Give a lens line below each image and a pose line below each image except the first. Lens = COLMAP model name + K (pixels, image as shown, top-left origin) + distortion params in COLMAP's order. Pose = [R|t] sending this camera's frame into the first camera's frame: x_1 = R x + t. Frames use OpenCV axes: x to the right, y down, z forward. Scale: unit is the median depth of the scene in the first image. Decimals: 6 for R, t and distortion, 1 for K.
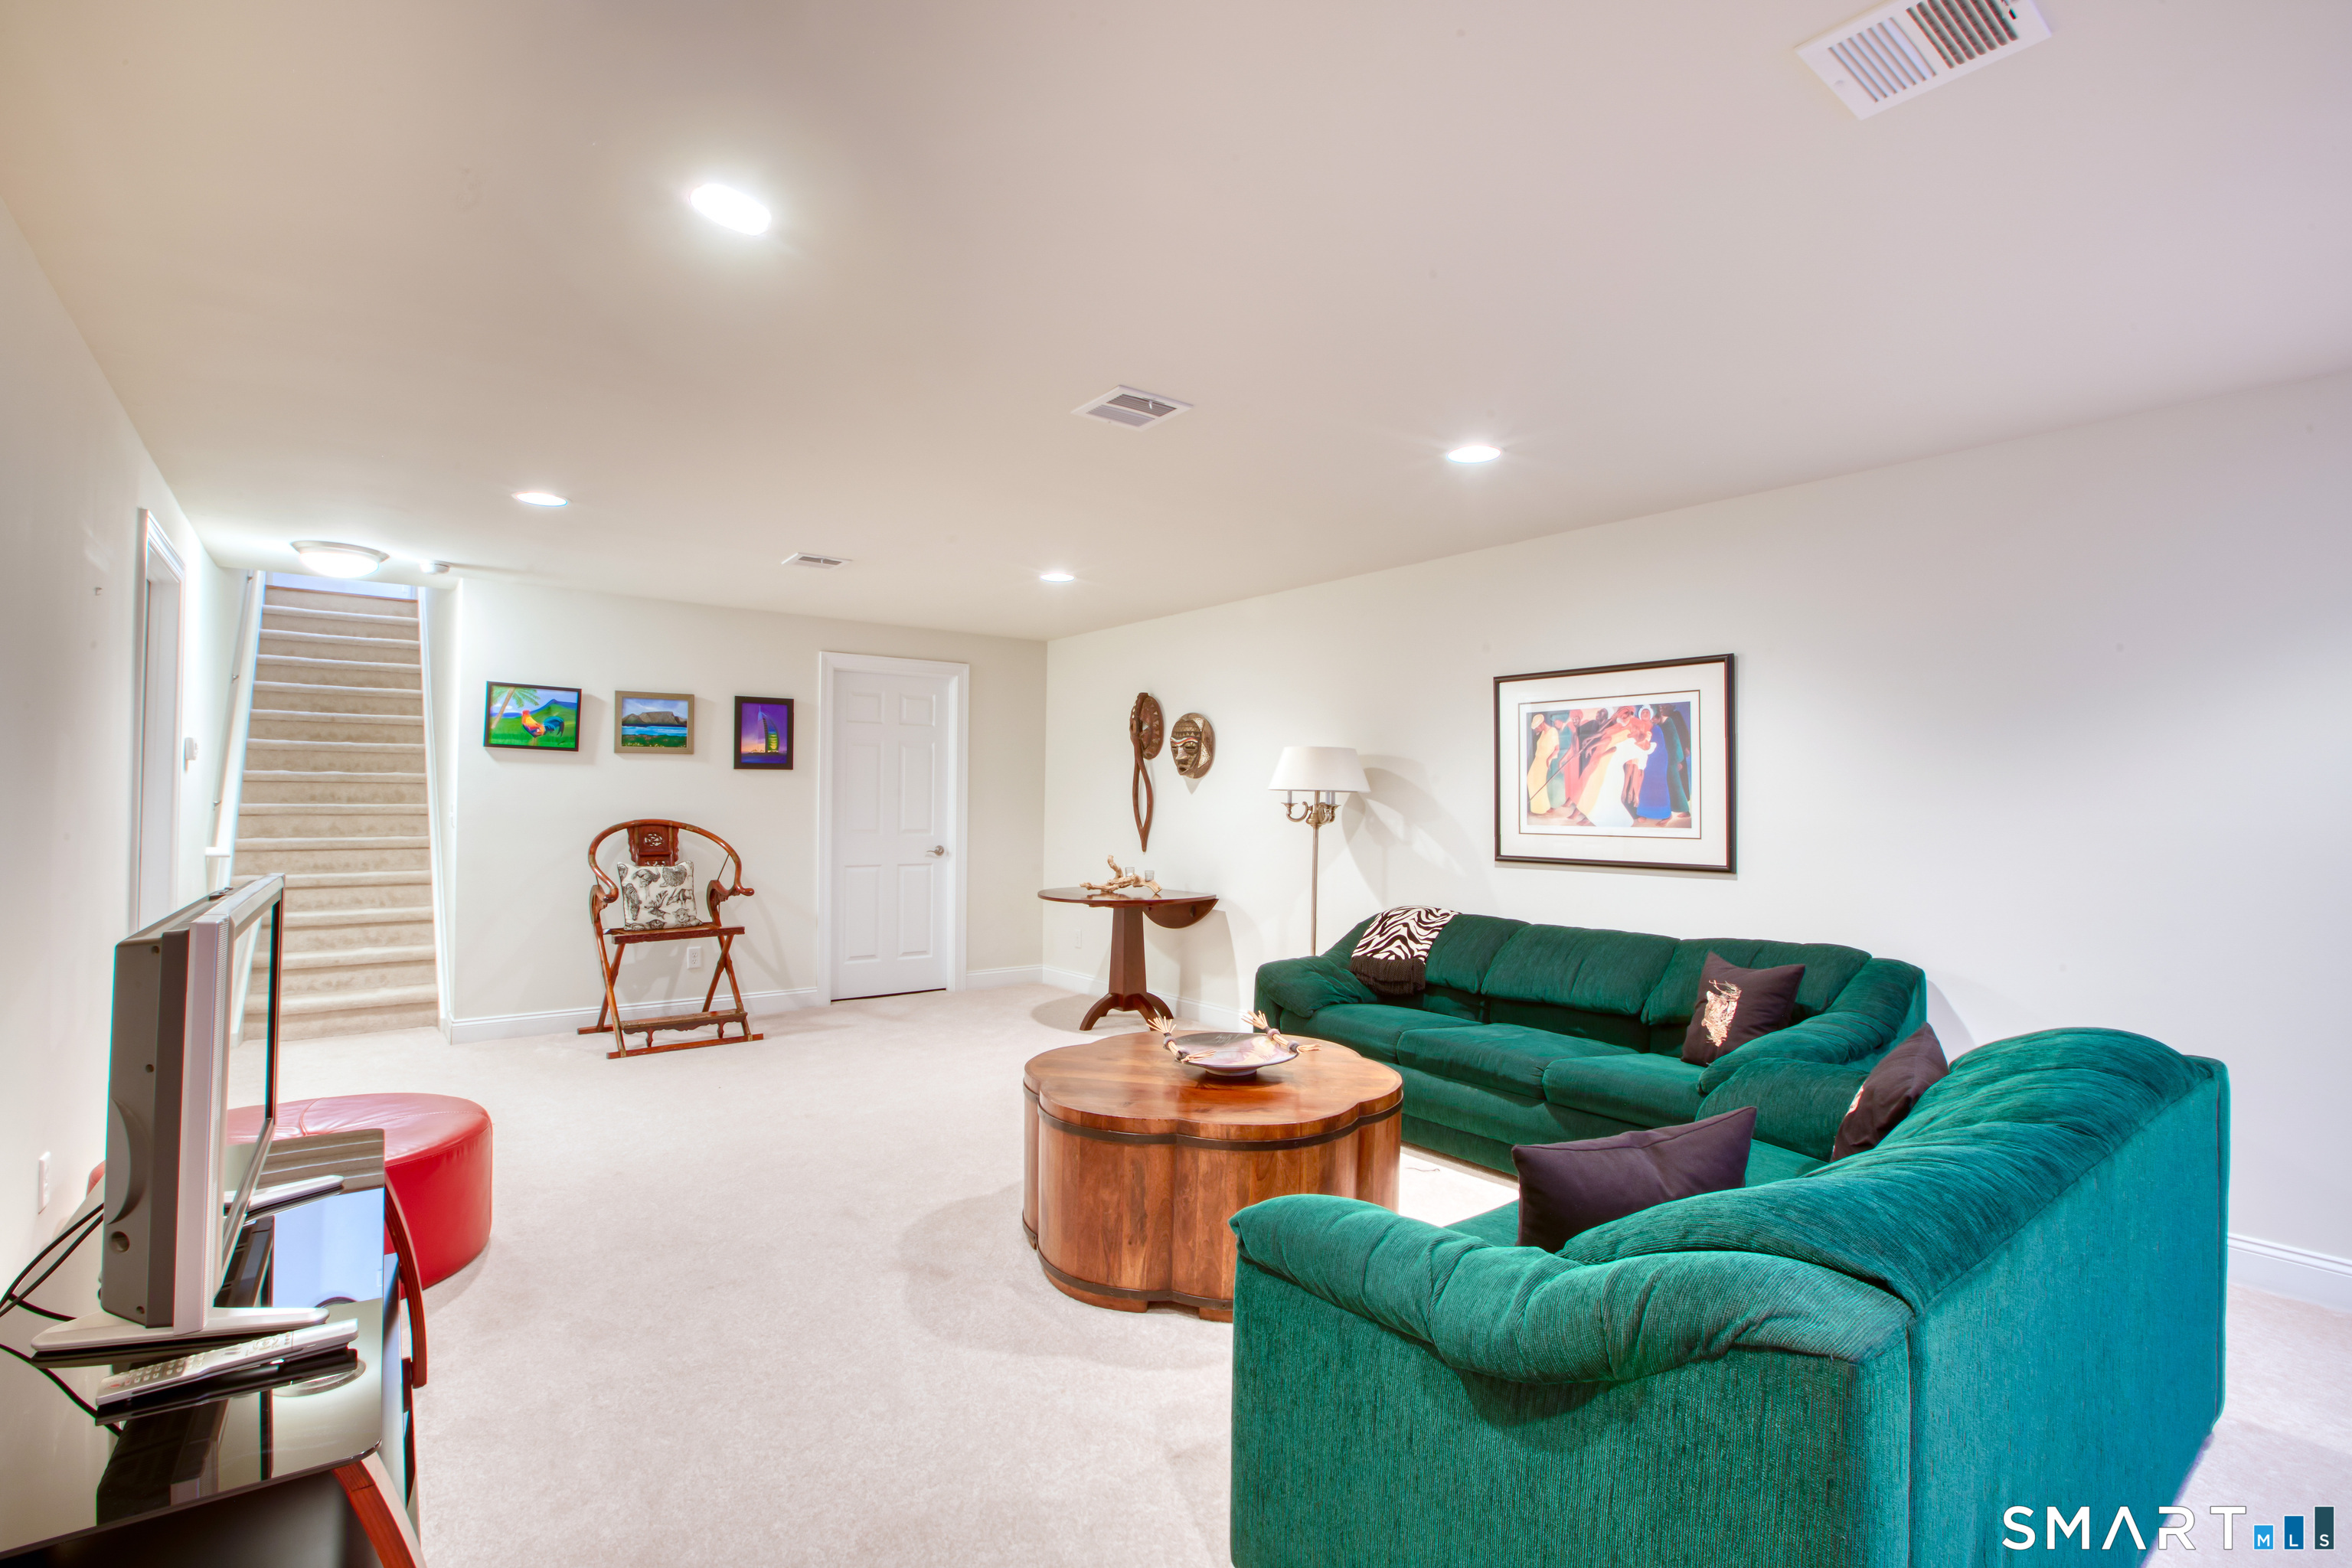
lens RADIAL K [[1061.8, 0, 1177.3], [0, 1061.8, 780.1], [0, 0, 1]] dist [-0.047377, 0.012884]
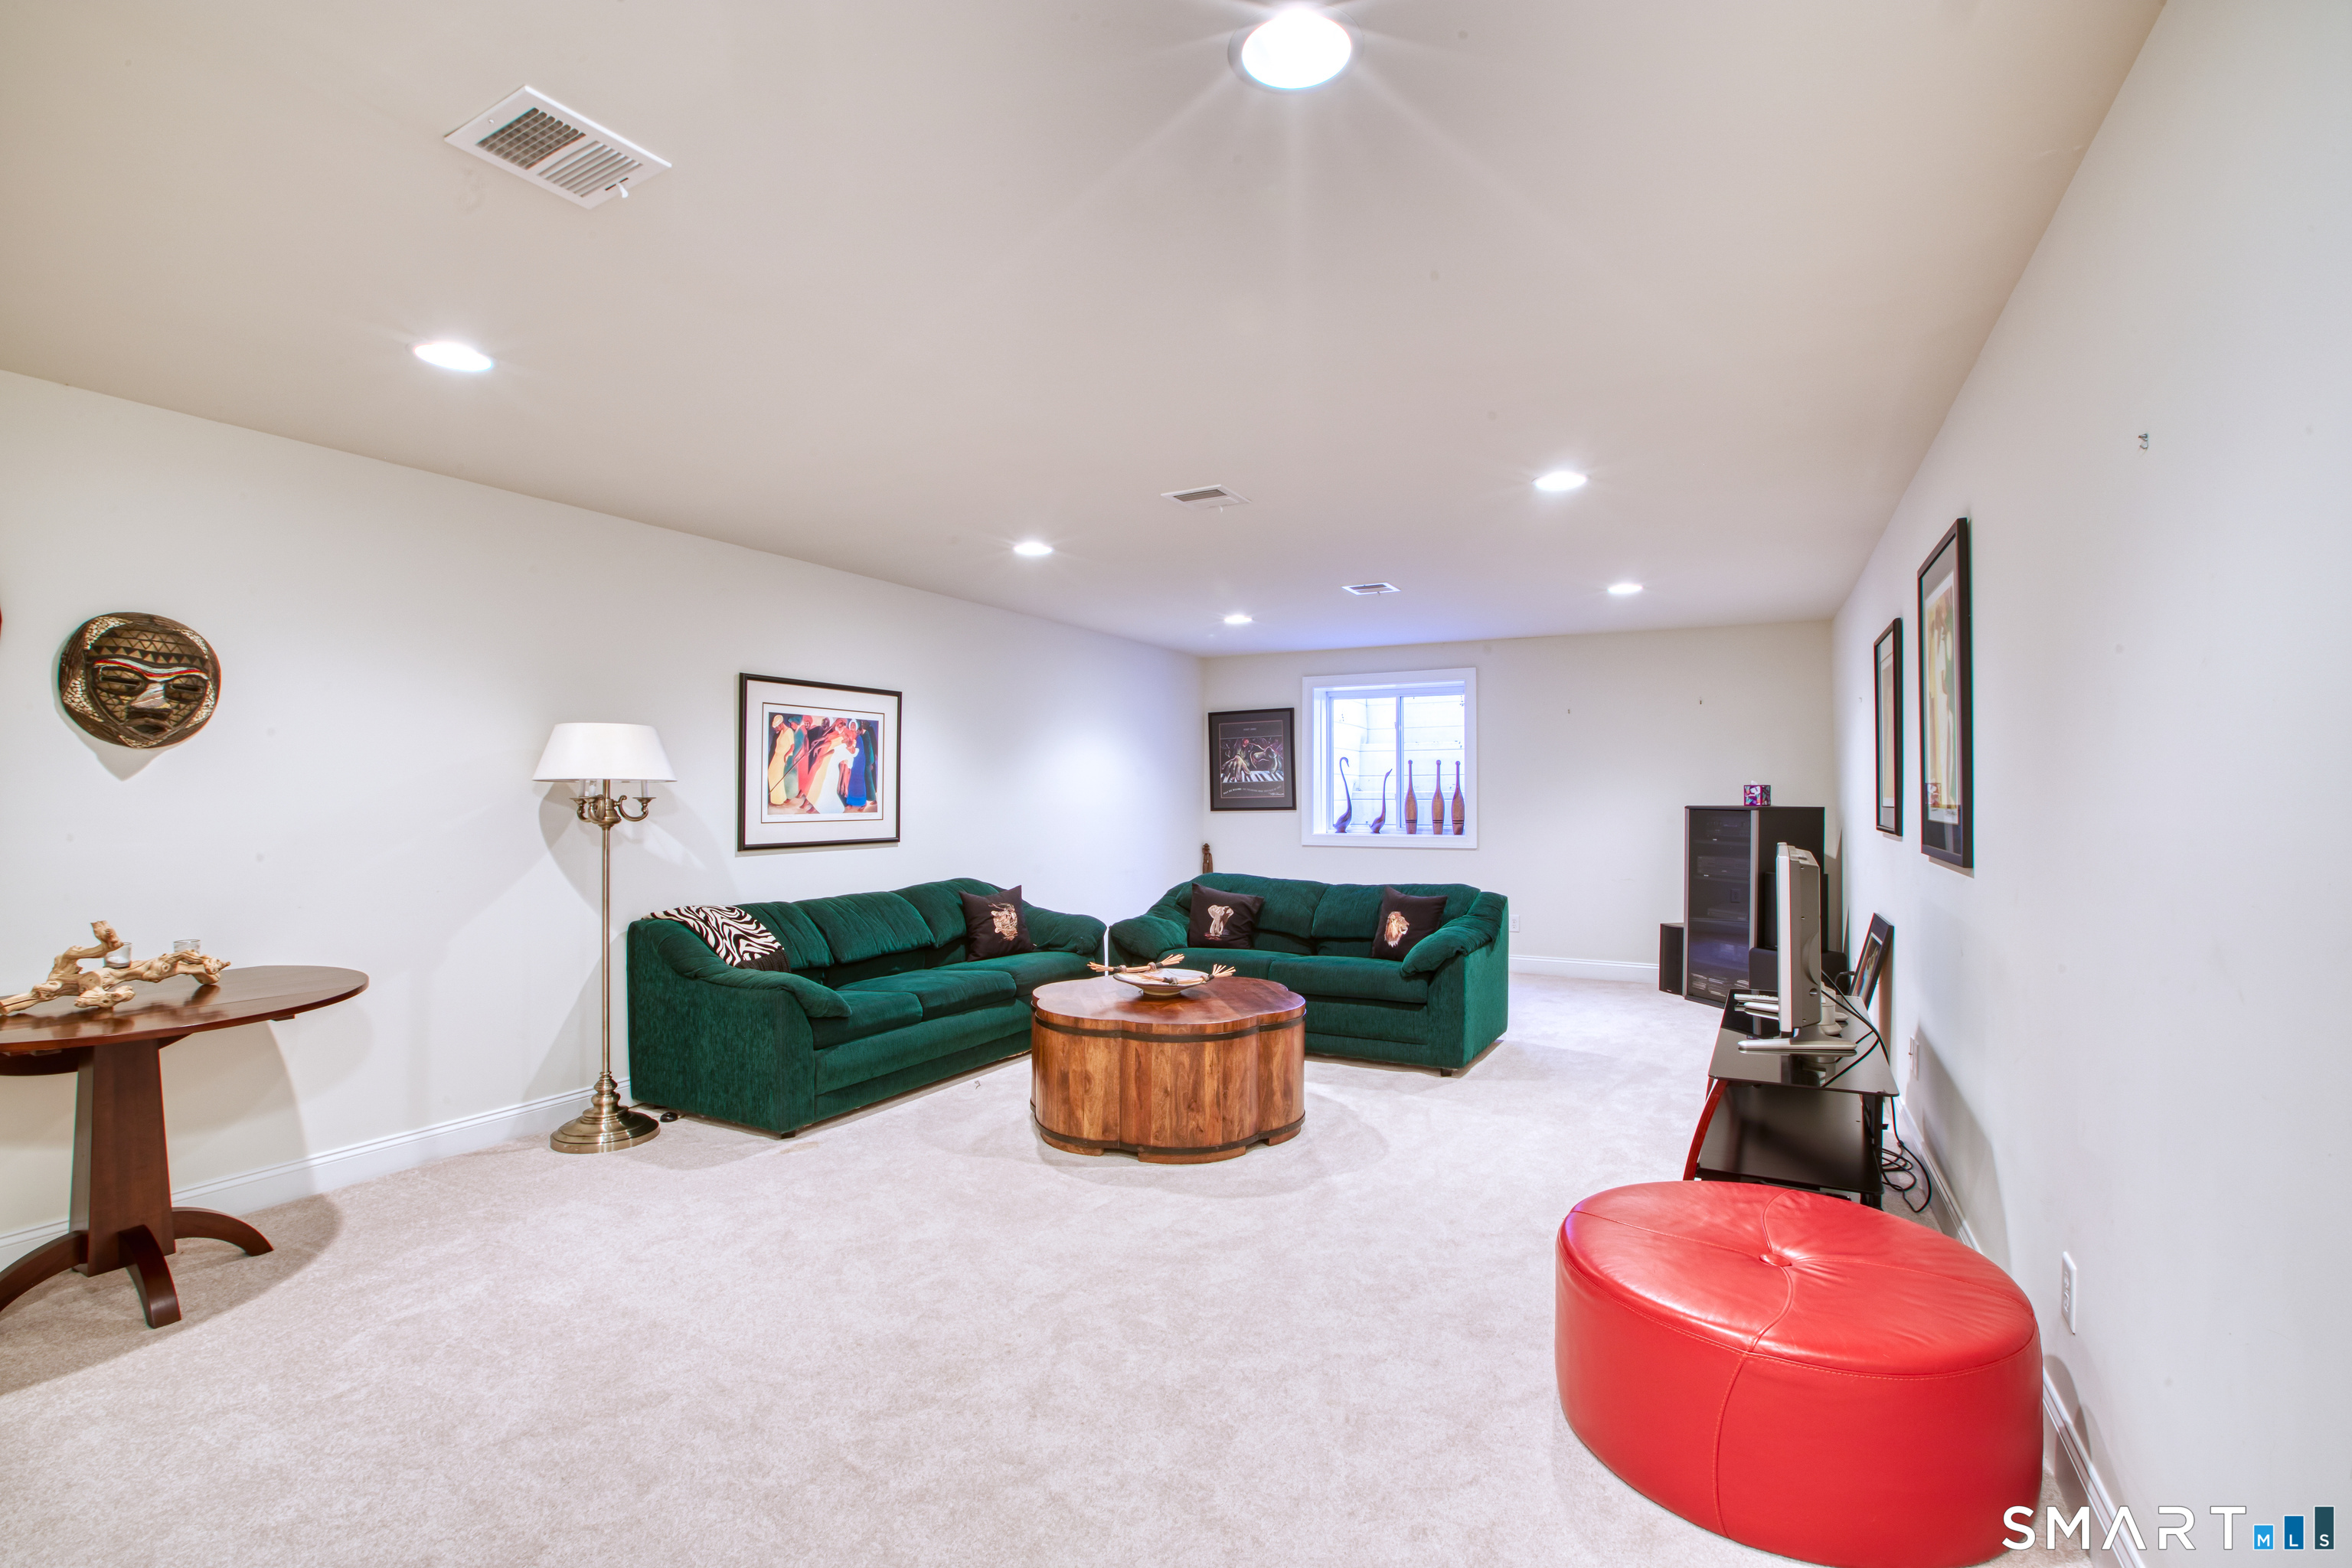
lens RADIAL K [[1061.8, 0, 1178.1], [0, 1061.8, 780.7], [0, 0, 1]] dist [-0.047377, 0.012884]
pose [[-0.355611, 0.003318, 0.934628, -0.882405], [-0.022741, 0.999667, -0.012202, 0.011315], [-0.934357, -0.025594, -0.355417, 1.041972]]
